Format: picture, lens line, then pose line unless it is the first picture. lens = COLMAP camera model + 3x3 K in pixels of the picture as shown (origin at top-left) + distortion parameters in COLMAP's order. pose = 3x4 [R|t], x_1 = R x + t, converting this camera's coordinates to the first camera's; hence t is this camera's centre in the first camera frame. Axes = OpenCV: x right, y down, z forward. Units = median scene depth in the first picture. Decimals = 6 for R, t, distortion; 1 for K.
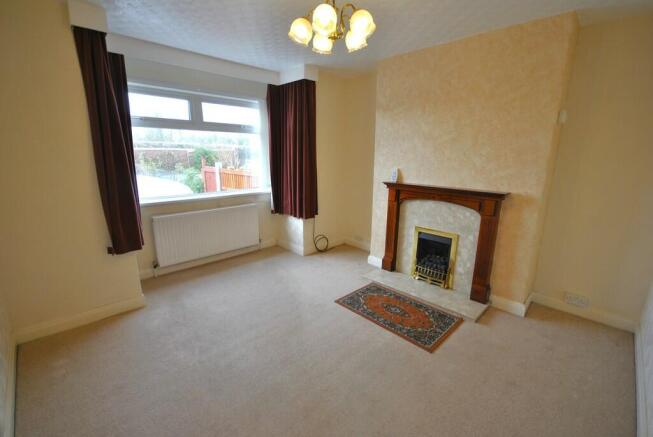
lens RADIAL K [[287.9, 0, 345.3], [0, 287.9, 220.3], [0, 0, 1]] dist [-0.002953, -0.002090]
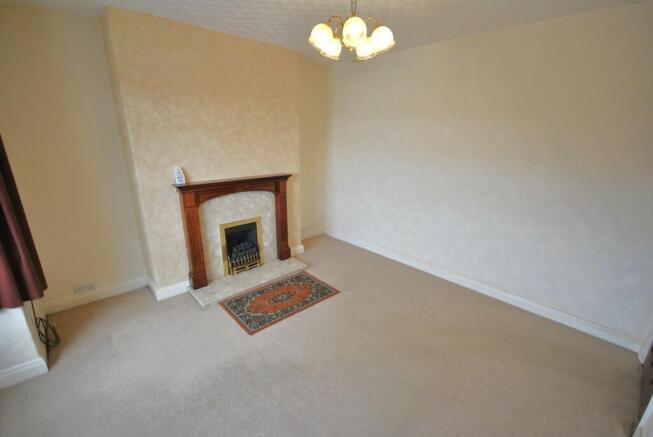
lens RADIAL K [[287.9, 0, 325.5], [0, 287.9, 218.1], [0, 0, 1]] dist [-0.002953, -0.002090]
pose [[0.059246, -0.305637, 0.950303, -0.690625], [0.204400, 0.935519, 0.288139, -0.222714], [-0.977093, 0.177171, 0.117898, 0.612746]]
